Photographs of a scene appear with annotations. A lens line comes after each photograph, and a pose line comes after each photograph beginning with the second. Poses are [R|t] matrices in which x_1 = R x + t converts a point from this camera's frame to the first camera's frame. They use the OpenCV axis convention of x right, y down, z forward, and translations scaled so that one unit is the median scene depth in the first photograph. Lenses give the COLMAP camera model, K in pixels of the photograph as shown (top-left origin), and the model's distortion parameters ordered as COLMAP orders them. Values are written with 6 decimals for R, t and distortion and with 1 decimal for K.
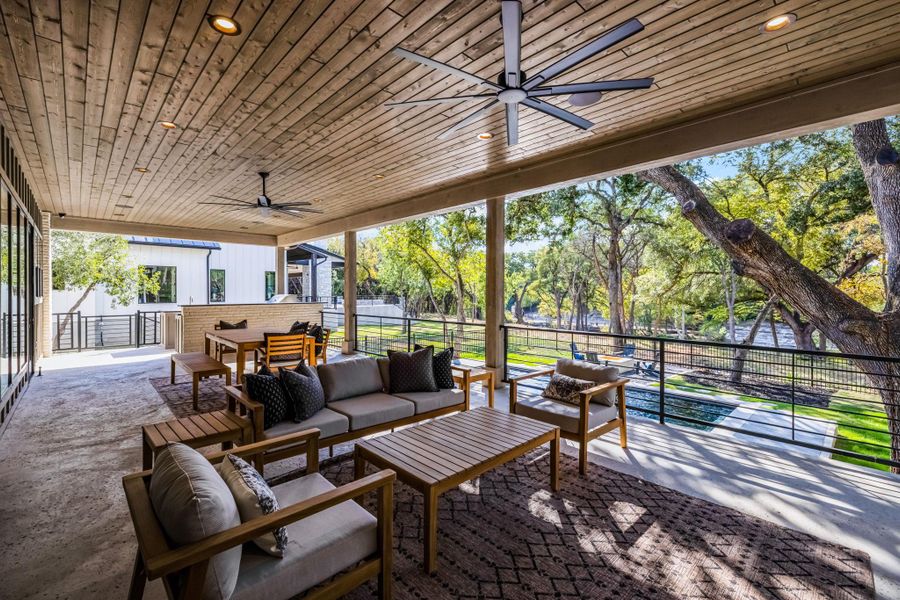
lens RADIAL K [[388.8, 0, 449.5], [0, 388.8, 297.9], [0, 0, 1]] dist [0.003321, 0.000964]
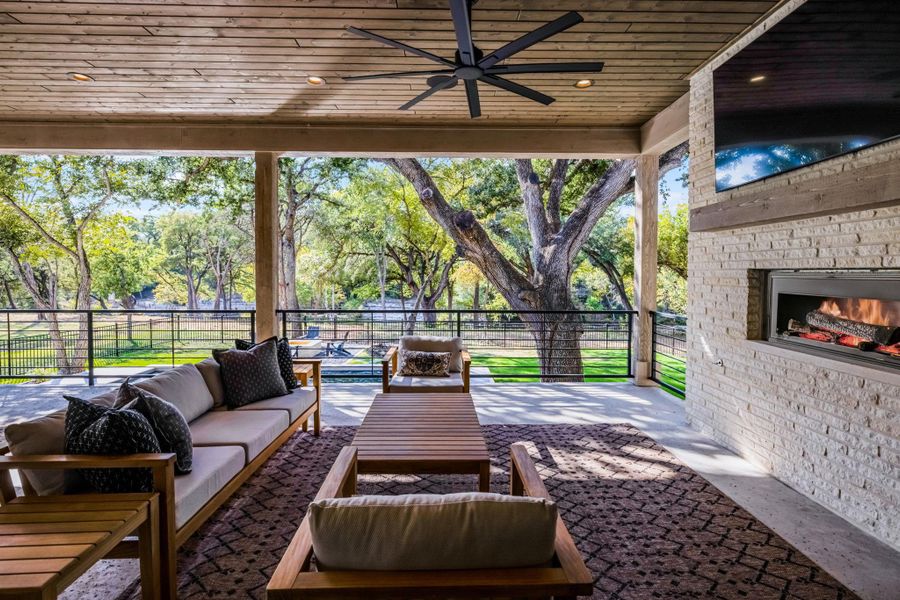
lens RADIAL K [[435.7, 0, 451.7], [0, 435.7, 295.6], [0, 0, 1]] dist [0.001416, 0.000720]
pose [[0.678777, -0.037942, 0.733363, -0.509824], [0.009245, 0.999027, 0.043129, 0.005824], [-0.734286, -0.022495, 0.678468, 0.180933]]
